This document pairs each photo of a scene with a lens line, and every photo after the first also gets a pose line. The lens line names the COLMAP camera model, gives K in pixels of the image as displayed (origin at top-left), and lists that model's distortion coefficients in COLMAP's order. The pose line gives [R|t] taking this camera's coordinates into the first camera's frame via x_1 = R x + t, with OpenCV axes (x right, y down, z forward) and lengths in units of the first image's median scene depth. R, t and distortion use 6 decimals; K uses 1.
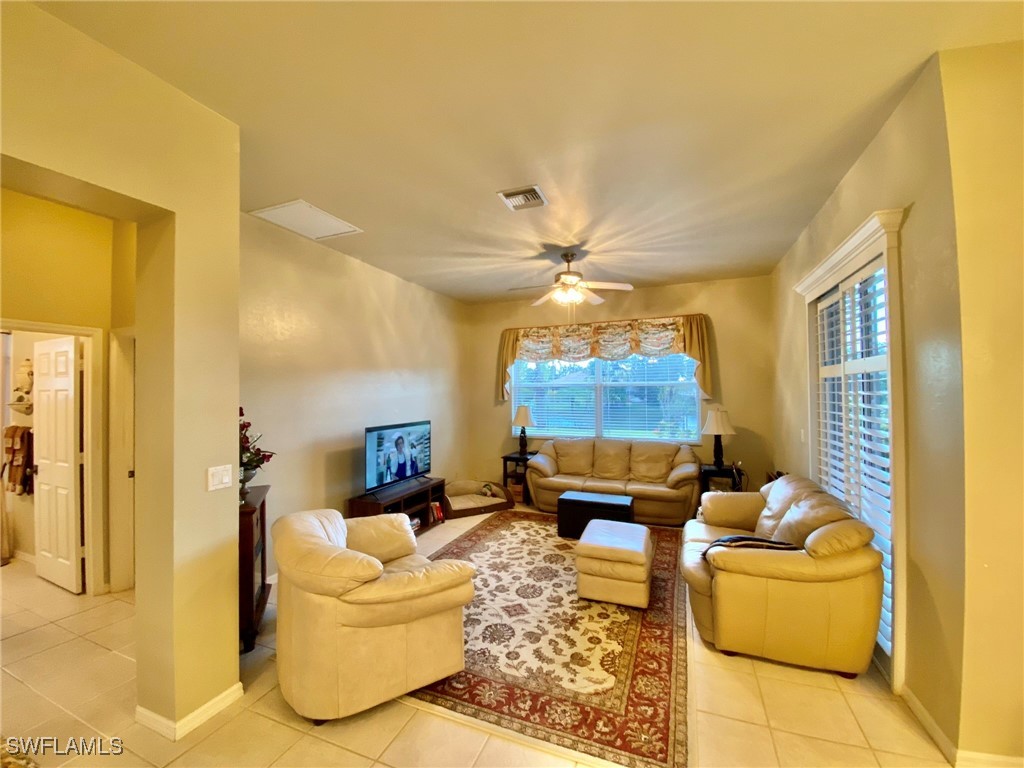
lens RADIAL K [[413.1, 0, 505.7], [0, 413.1, 385.5], [0, 0, 1]] dist [0.023864, -0.022027]
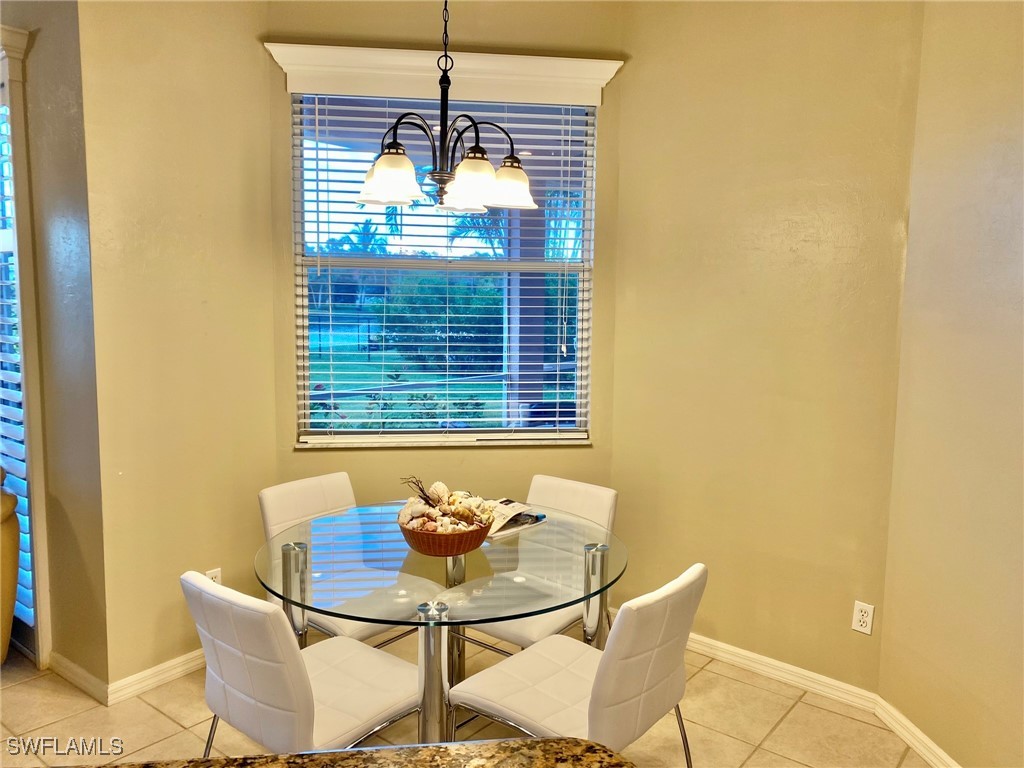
lens RADIAL K [[773.9, 0, 509.0], [0, 773.9, 379.7], [0, 0, 1]] dist [-0.000829, -0.005404]
pose [[0.278921, -0.084739, 0.956568, -0.096199], [-0.033738, 0.994620, 0.097947, 0.014982], [-0.959721, -0.059592, 0.274561, -0.134825]]
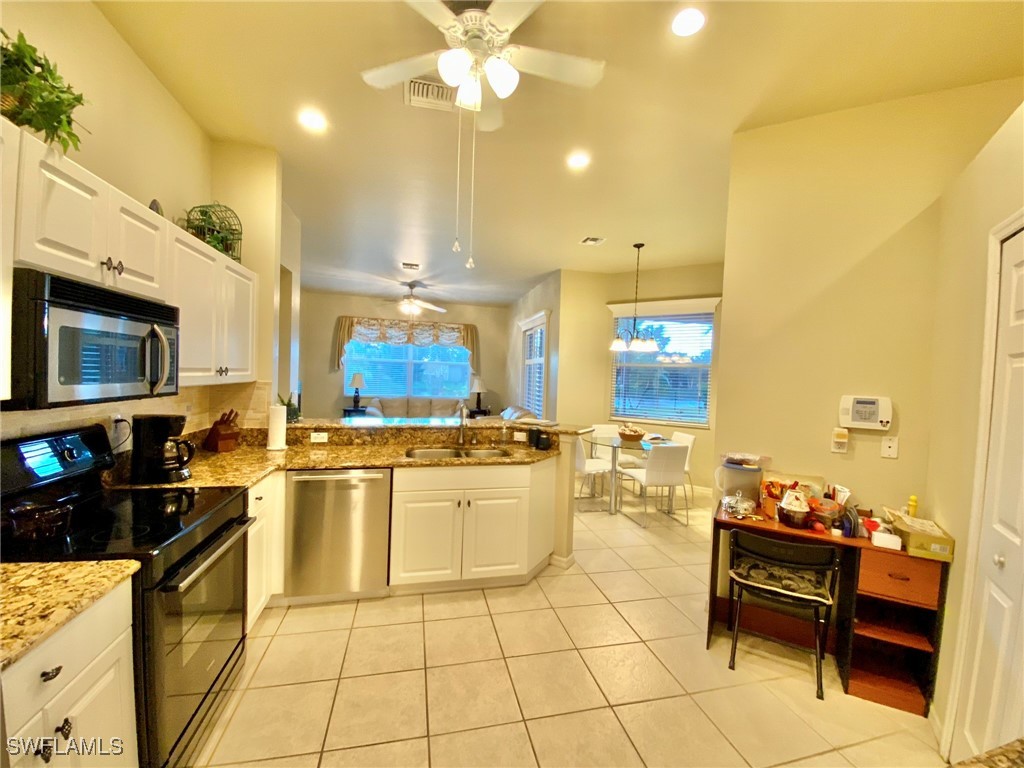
lens RADIAL K [[412.9, 0, 513.8], [0, 412.9, 387.0], [0, 0, 1]] dist [0.029997, -0.026885]
pose [[0.811831, 0.021795, 0.583486, -0.560871], [-0.053199, 0.997908, 0.036744, 0.023425], [-0.581464, -0.060871, 0.811292, -0.738929]]
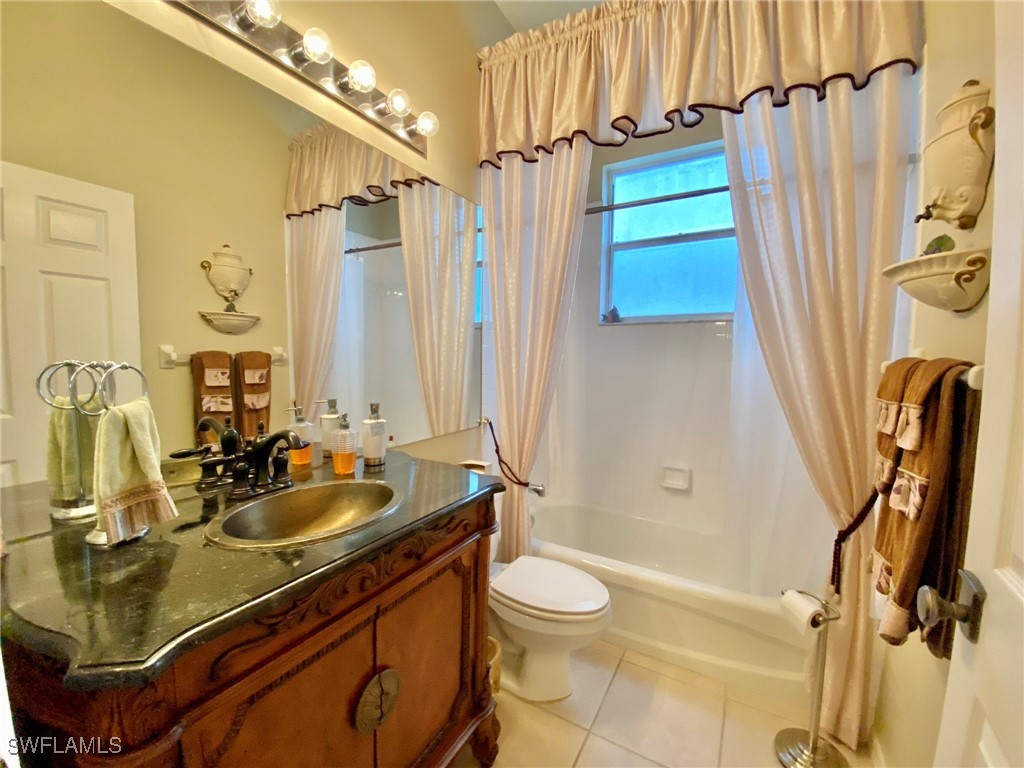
lens RADIAL K [[415.3, 0, 508.3], [0, 415.3, 388.1], [0, 0, 1]] dist [0.021109, -0.023077]
pose [[-0.137652, 0.085123, -0.986816, -0.900654], [0.012008, 0.996370, 0.084272, 0.093069], [0.990408, -0.000250, -0.138175, 0.779354]]
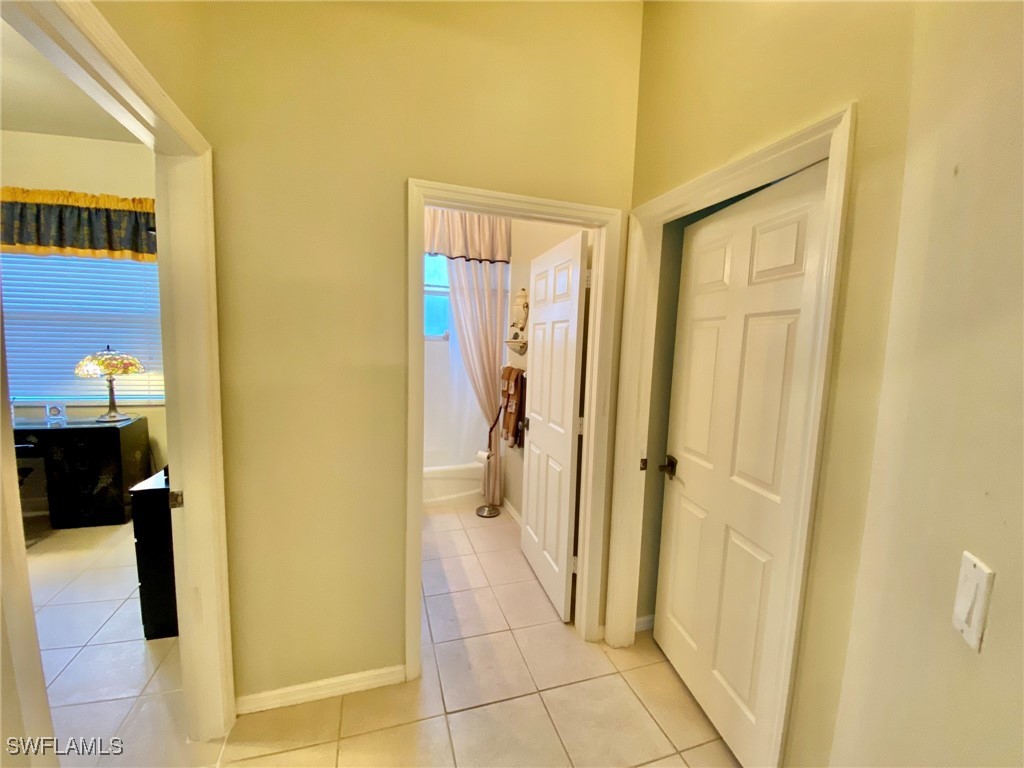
lens RADIAL K [[409.7, 0, 512.5], [0, 409.7, 386.8], [0, 0, 1]] dist [0.000389, -0.012710]
pose [[0.644514, 0.111175, -0.756467, -0.528371], [-0.025648, 0.991959, 0.123932, 0.032427], [0.764162, -0.060474, 0.642183, 0.435276]]
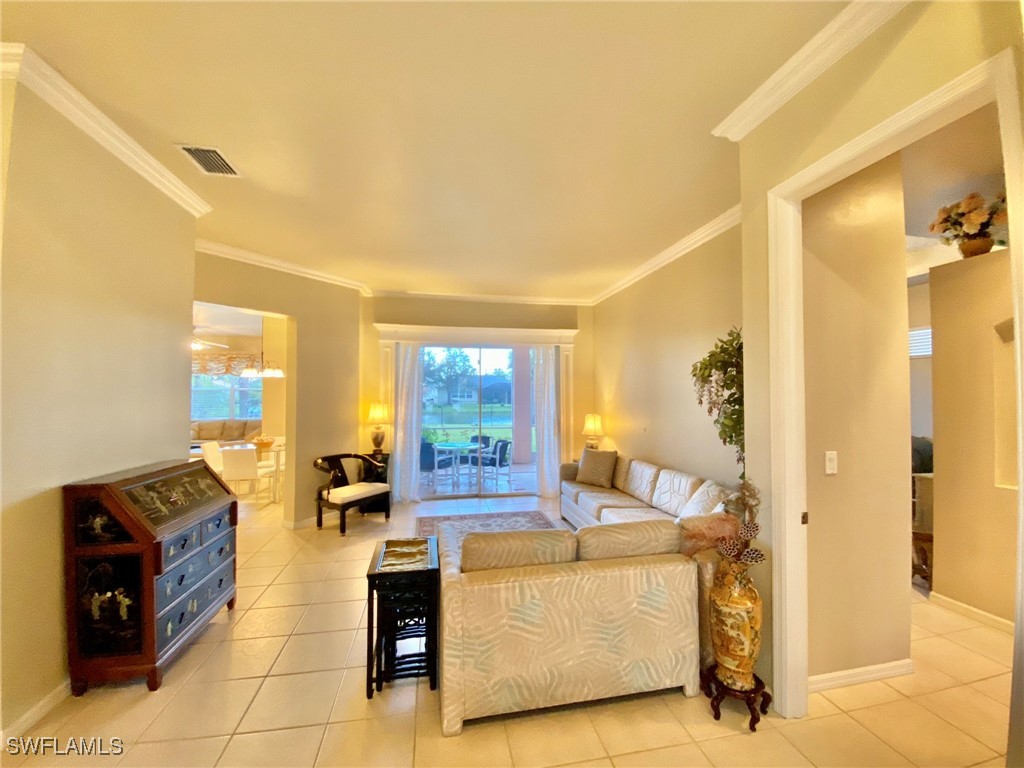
lens RADIAL K [[415.3, 0, 508.3], [0, 415.3, 388.1], [0, 0, 1]] dist [0.021109, -0.023077]
pose [[0.837959, 0.024341, 0.545189, 0.387367], [-0.018959, 0.999700, -0.015494, -0.004748], [-0.545403, 0.002647, 0.838170, -1.809320]]
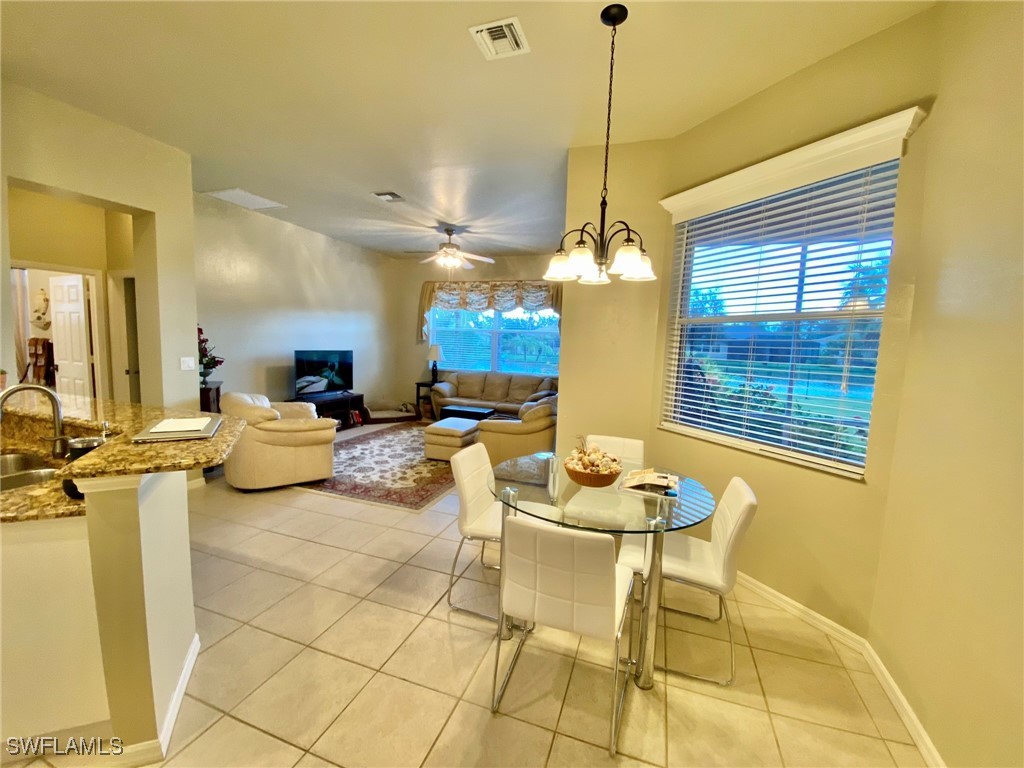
lens RADIAL K [[409.7, 0, 512.5], [0, 409.7, 386.8], [0, 0, 1]] dist [0.000389, -0.012710]
pose [[0.997164, 0.040491, 0.063436, 0.330694], [-0.047910, 0.991595, 0.120179, 0.024484], [-0.058037, -0.122878, 0.990723, -0.455944]]
